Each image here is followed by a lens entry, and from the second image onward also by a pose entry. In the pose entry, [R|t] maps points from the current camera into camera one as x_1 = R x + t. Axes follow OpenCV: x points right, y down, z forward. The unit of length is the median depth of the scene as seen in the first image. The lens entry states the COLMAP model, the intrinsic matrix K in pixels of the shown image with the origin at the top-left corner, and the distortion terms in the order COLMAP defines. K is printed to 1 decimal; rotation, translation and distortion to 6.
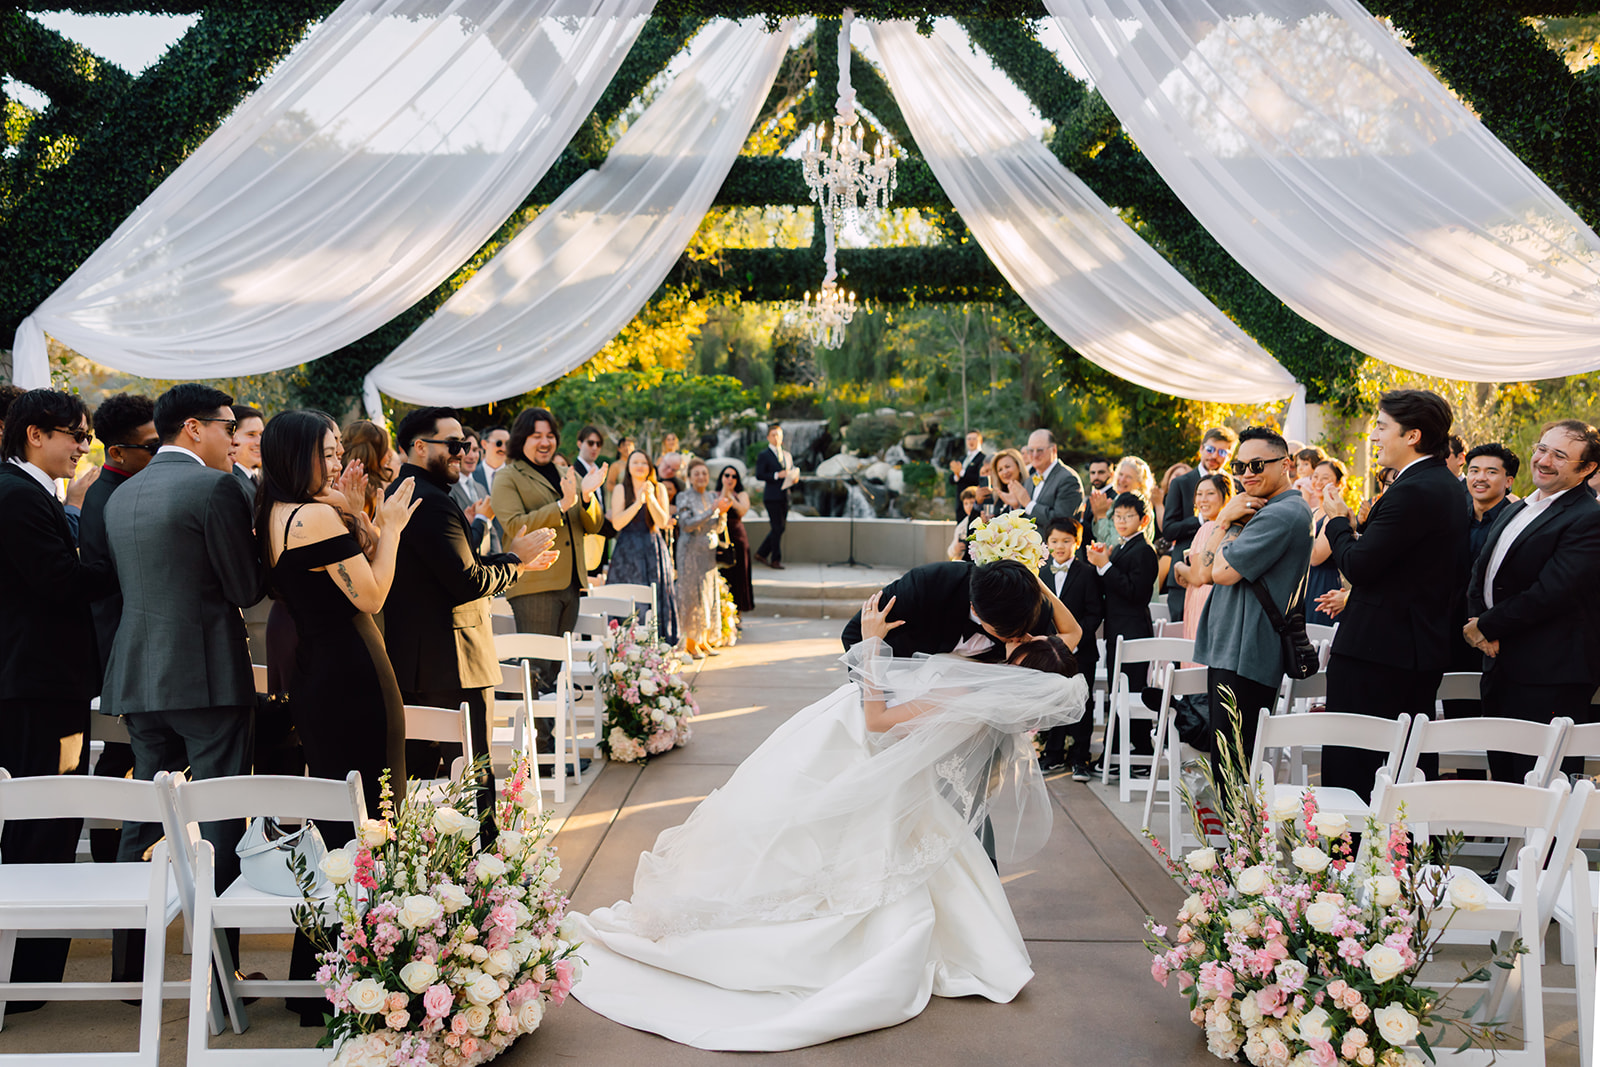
lens RADIAL K [[2068.8, 0, 800.0], [0, 2068.8, 533.5], [0, 0, 1]] dist [0.002453, 0.006562]
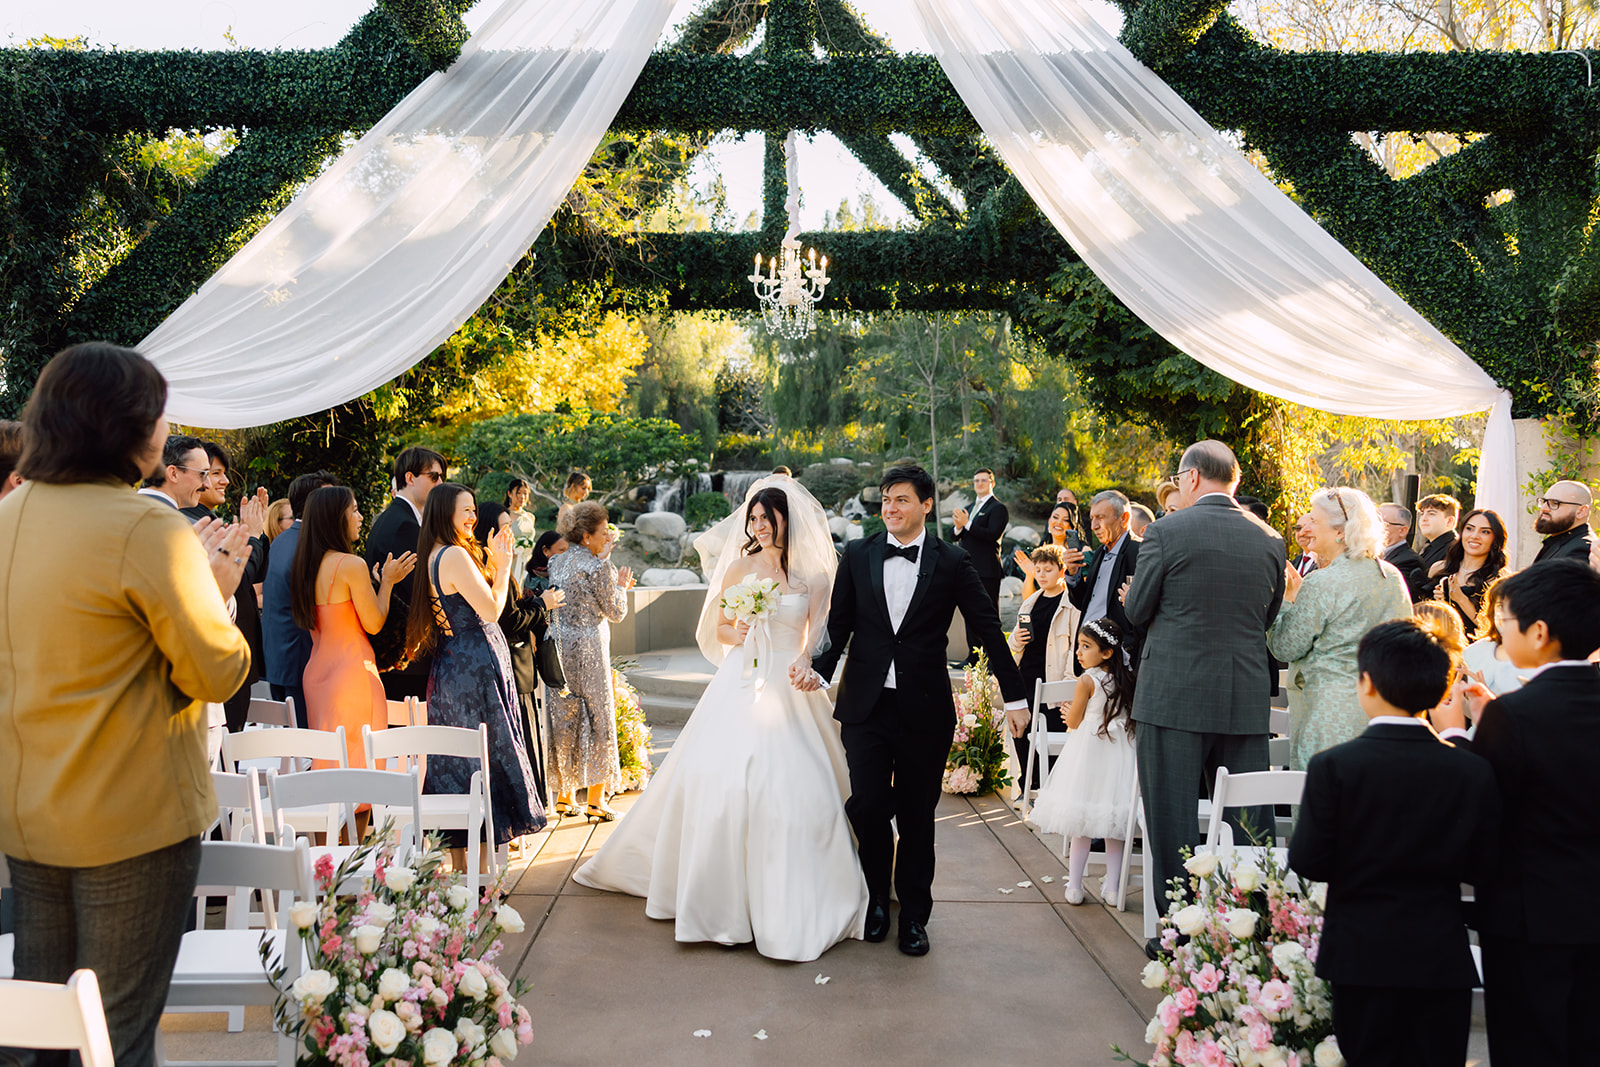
lens RADIAL K [[1268.9, 0, 792.7], [0, 1268.9, 572.7], [0, 0, 1]] dist [0.005773, 0.005418]
pose [[0.999283, -0.002140, 0.037802, -0.000926], [0.002082, 0.999997, 0.001576, -0.011289], [-0.037805, -0.001496, 0.999284, 0.461915]]
